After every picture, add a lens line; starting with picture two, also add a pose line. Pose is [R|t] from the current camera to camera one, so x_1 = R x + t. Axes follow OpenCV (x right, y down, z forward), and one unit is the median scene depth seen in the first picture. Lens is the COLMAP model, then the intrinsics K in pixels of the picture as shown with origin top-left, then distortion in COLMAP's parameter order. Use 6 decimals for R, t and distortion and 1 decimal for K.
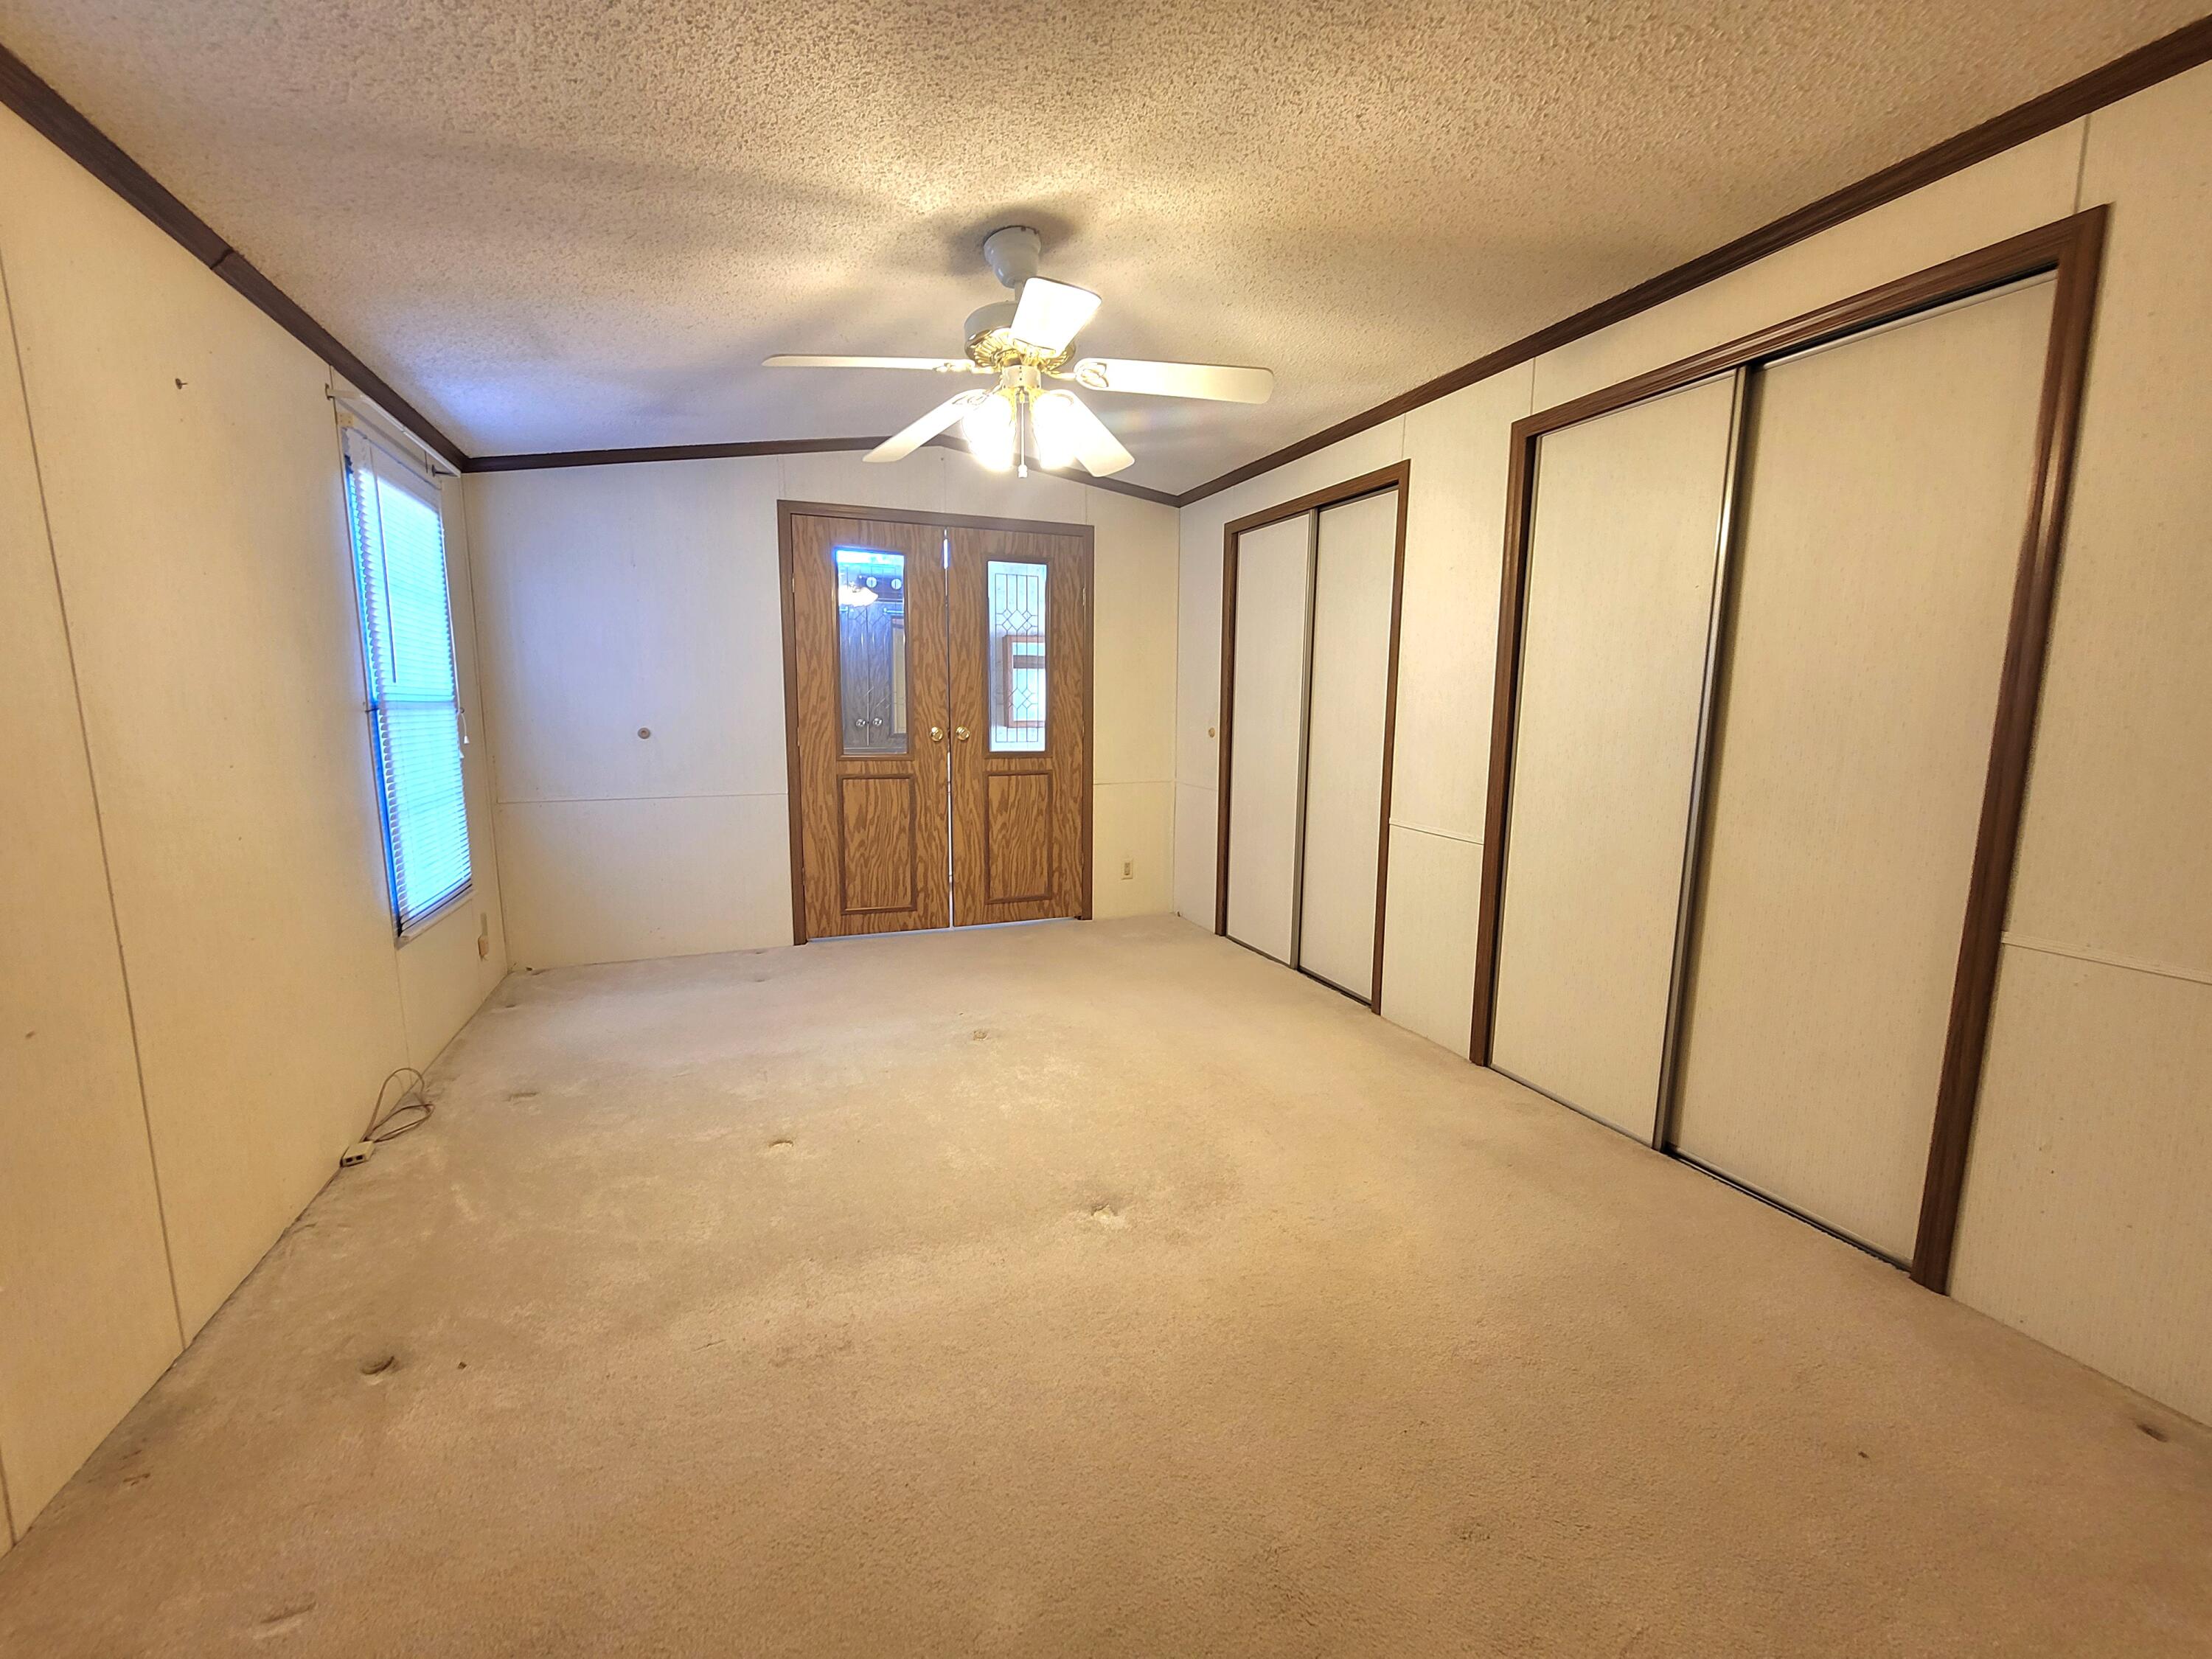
lens RADIAL K [[893.3, 0, 1088.9], [0, 893.3, 827.5], [0, 0, 1]] dist [-0.003657, 0.000225]
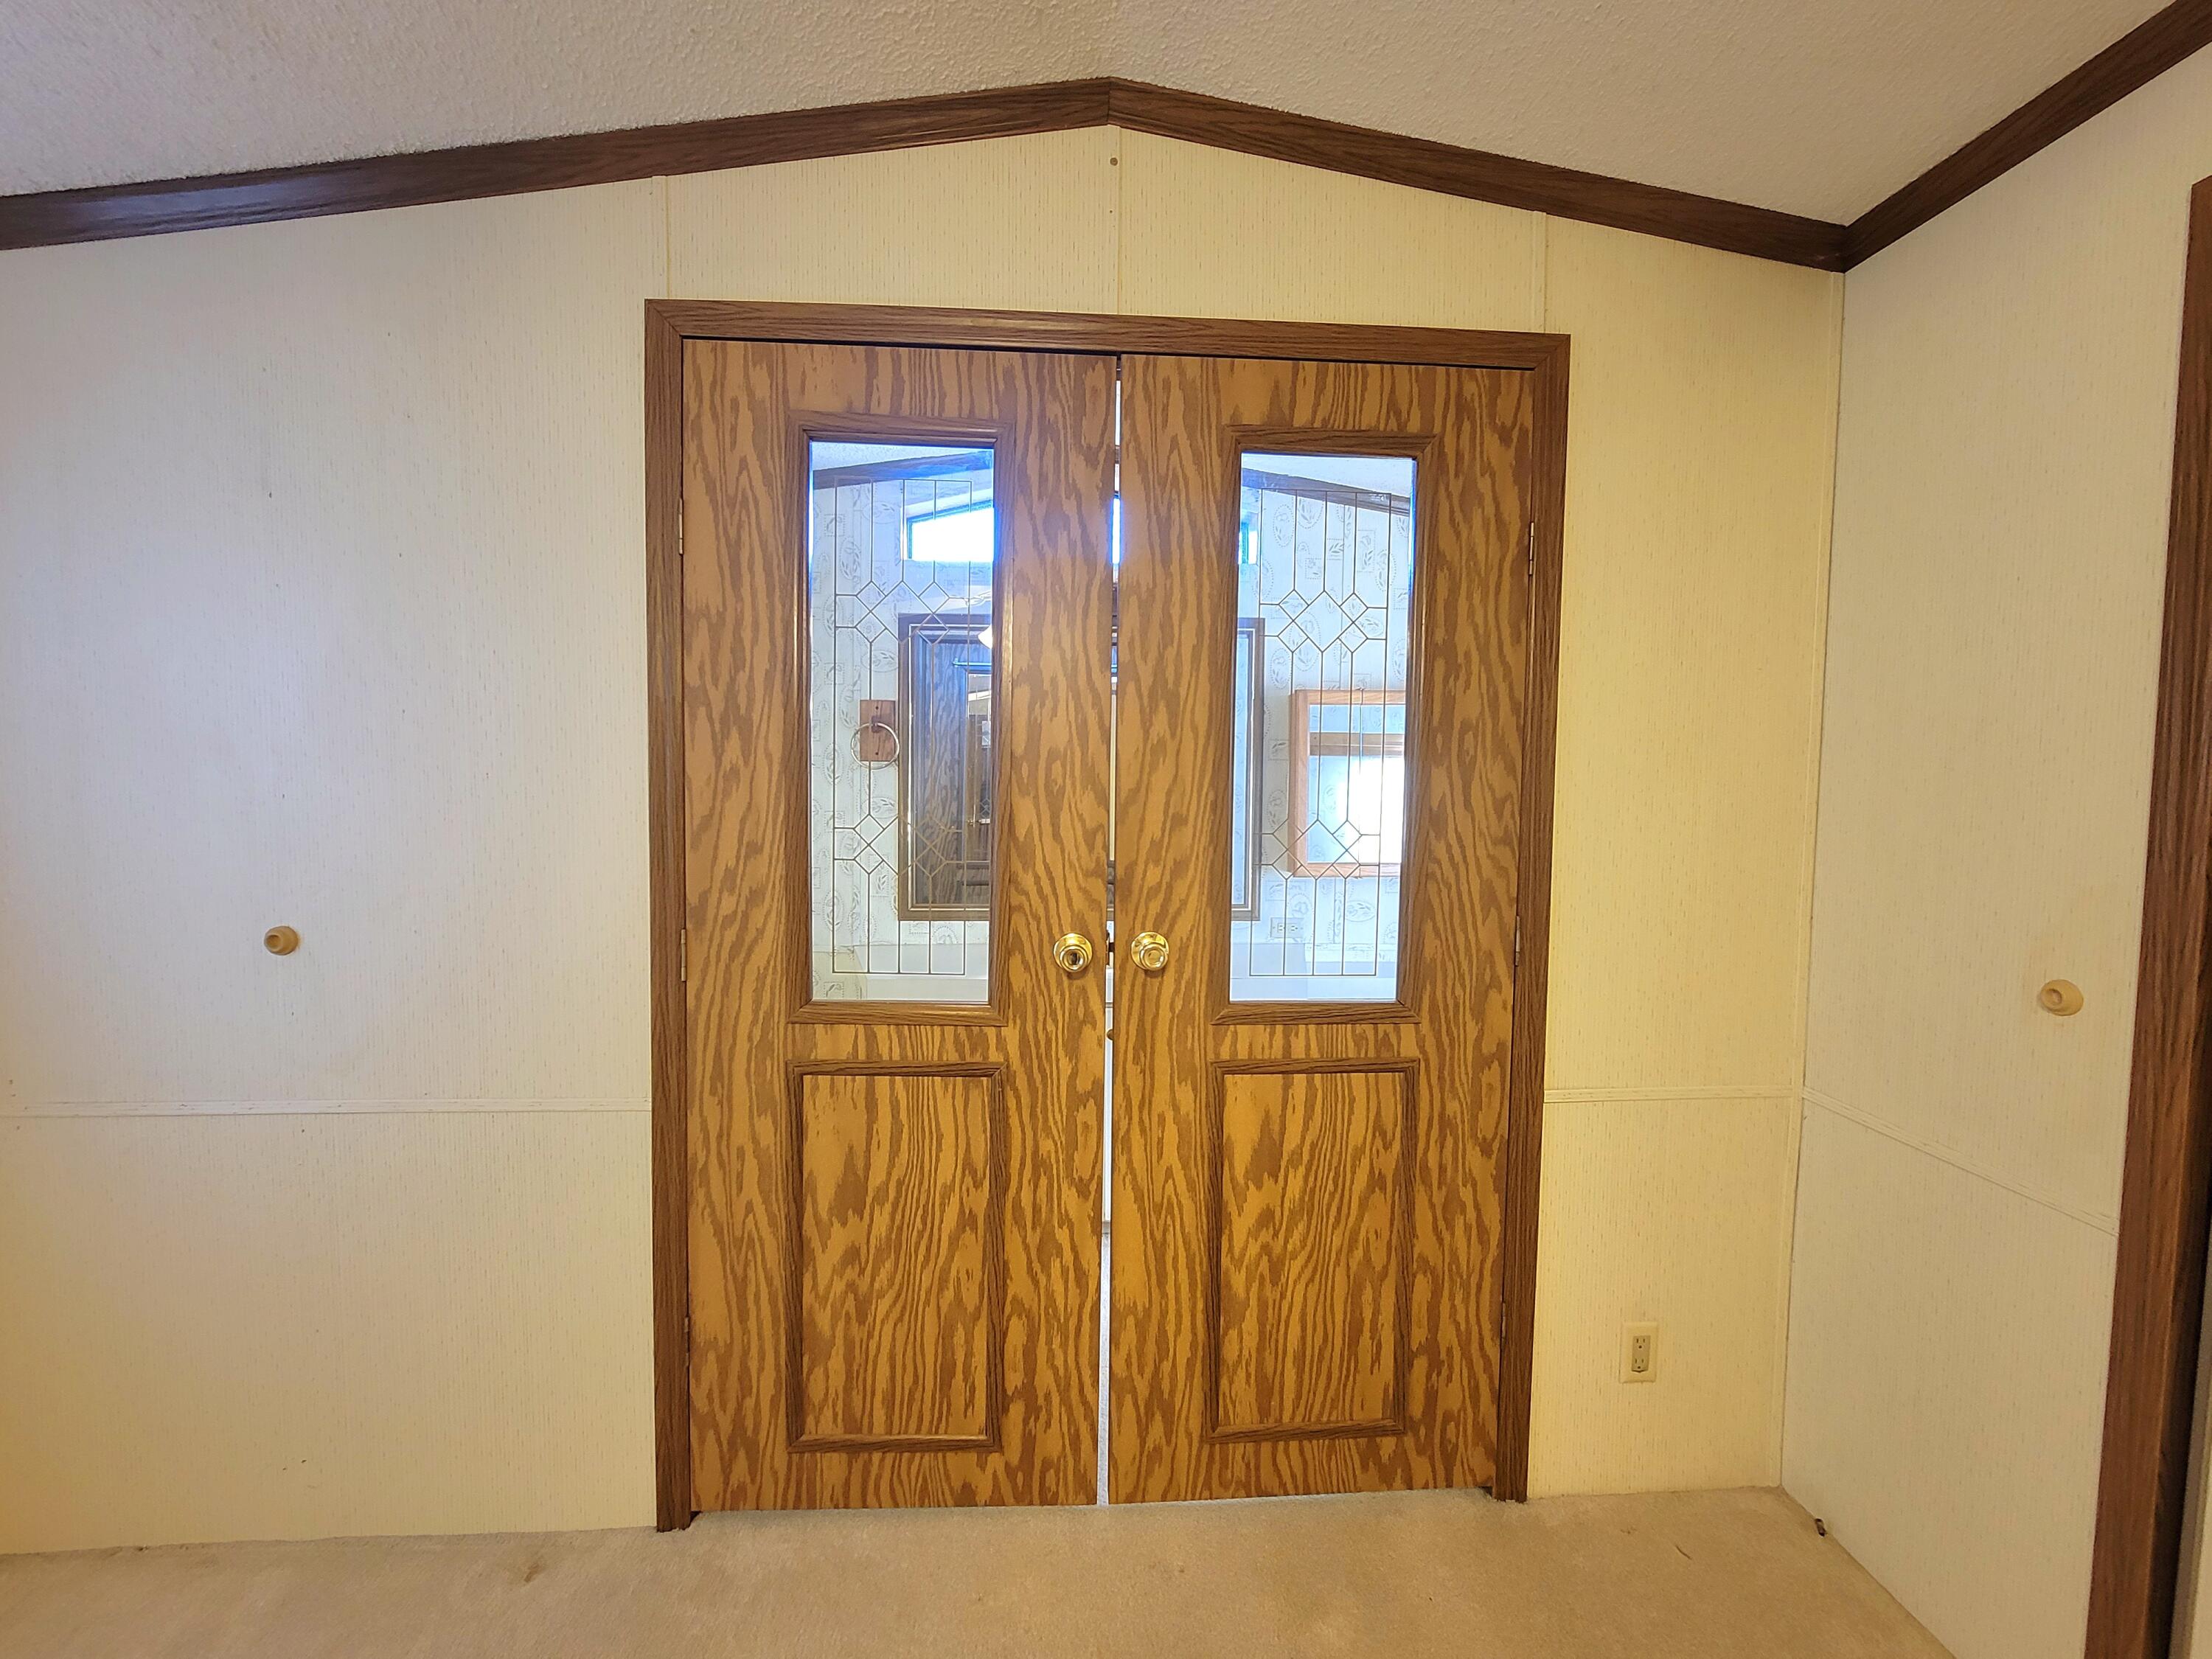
lens RADIAL K [[893.3, 0, 1088.9], [0, 893.3, 827.5], [0, 0, 1]] dist [-0.003657, 0.000225]
pose [[0.947735, 0.021405, -0.318339, -0.055273], [-0.050589, 0.995207, -0.083692, -0.121033], [0.315022, 0.095422, 0.944275, 0.658397]]
